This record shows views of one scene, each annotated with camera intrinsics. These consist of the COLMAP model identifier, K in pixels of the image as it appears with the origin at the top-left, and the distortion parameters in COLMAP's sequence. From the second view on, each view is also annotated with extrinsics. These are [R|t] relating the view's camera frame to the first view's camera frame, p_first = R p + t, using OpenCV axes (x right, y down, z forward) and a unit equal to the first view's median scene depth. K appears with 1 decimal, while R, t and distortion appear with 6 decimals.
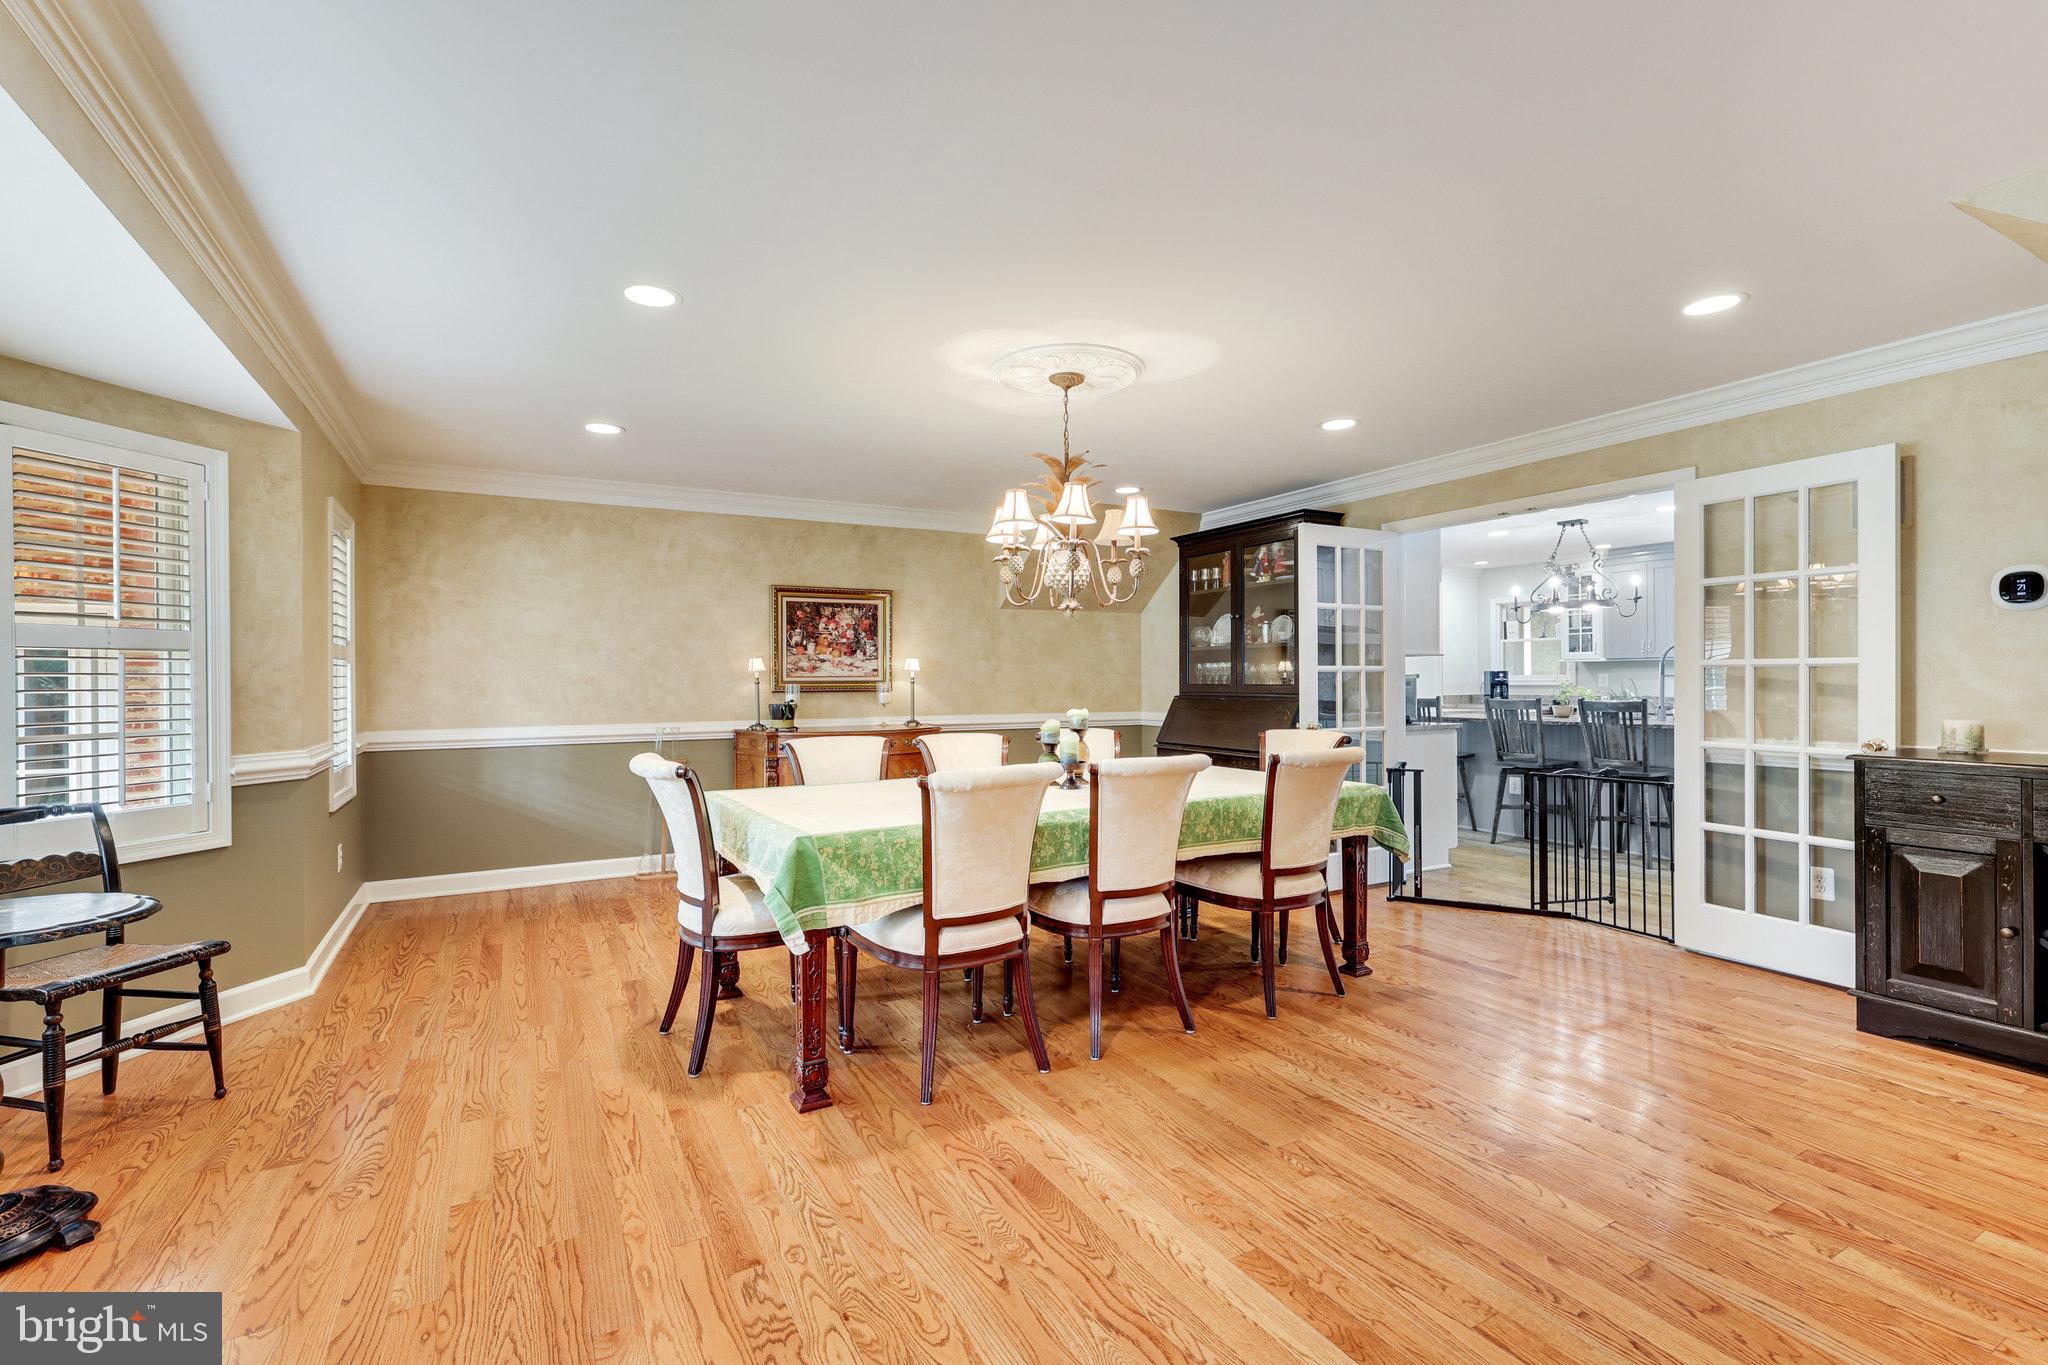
lens RADIAL K [[898.6, 0, 1031.9], [0, 898.6, 678.9], [0, 0, 1]] dist [0.001910, 0.000311]
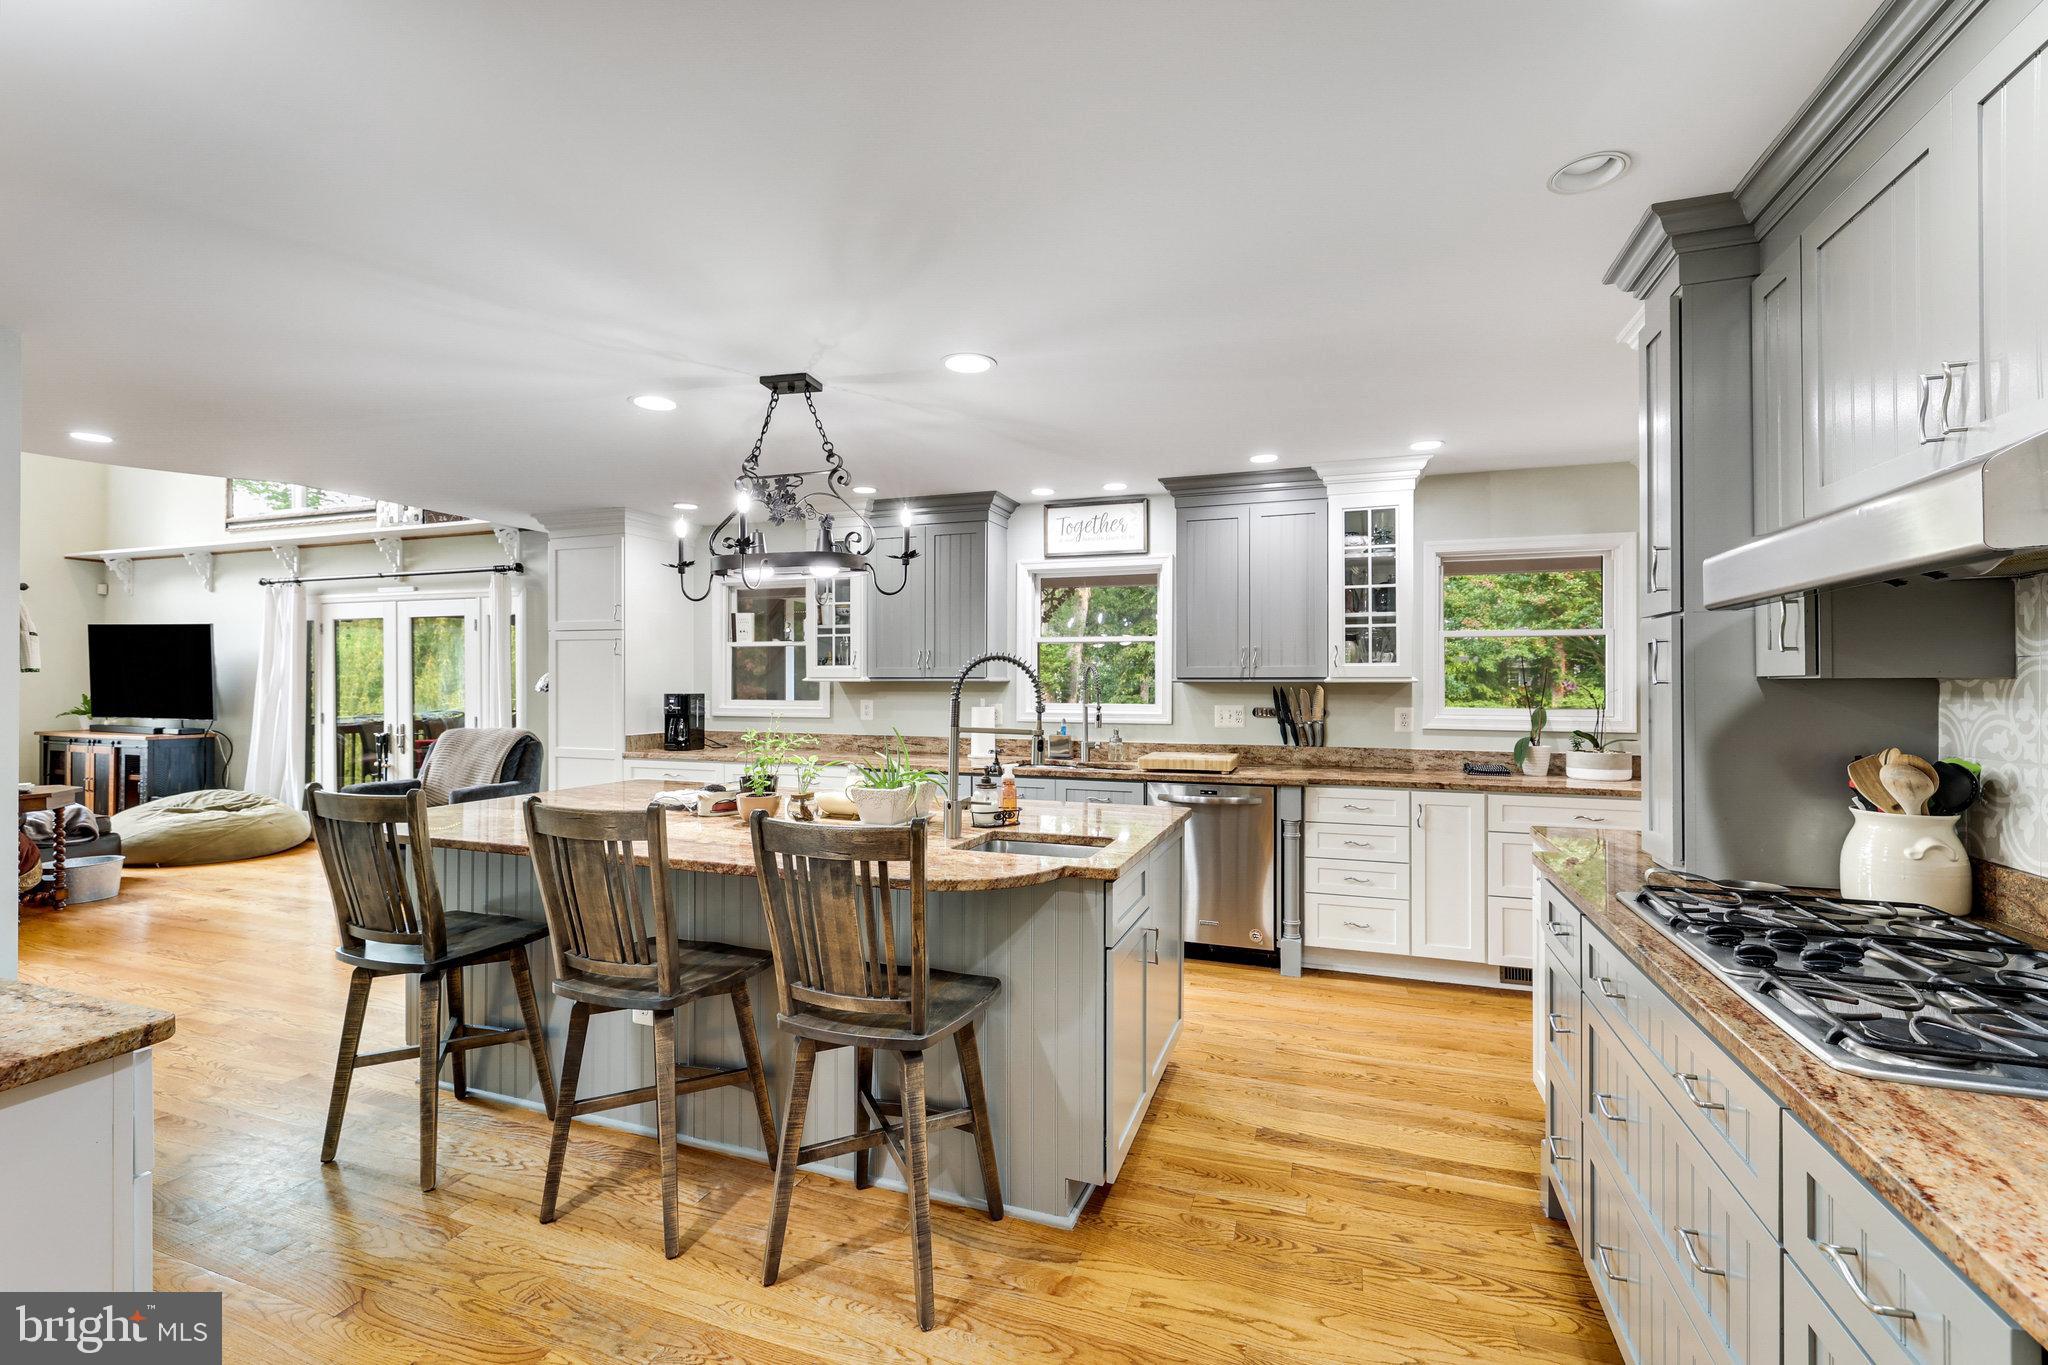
lens RADIAL K [[898.6, 0, 1031.9], [0, 898.6, 678.9], [0, 0, 1]] dist [0.001910, 0.000311]
pose [[0.753129, 0.005765, 0.657847, 0.390752], [-0.000570, 0.999967, -0.008111, -0.019989], [-0.657872, 0.005734, 0.753108, 0.571020]]
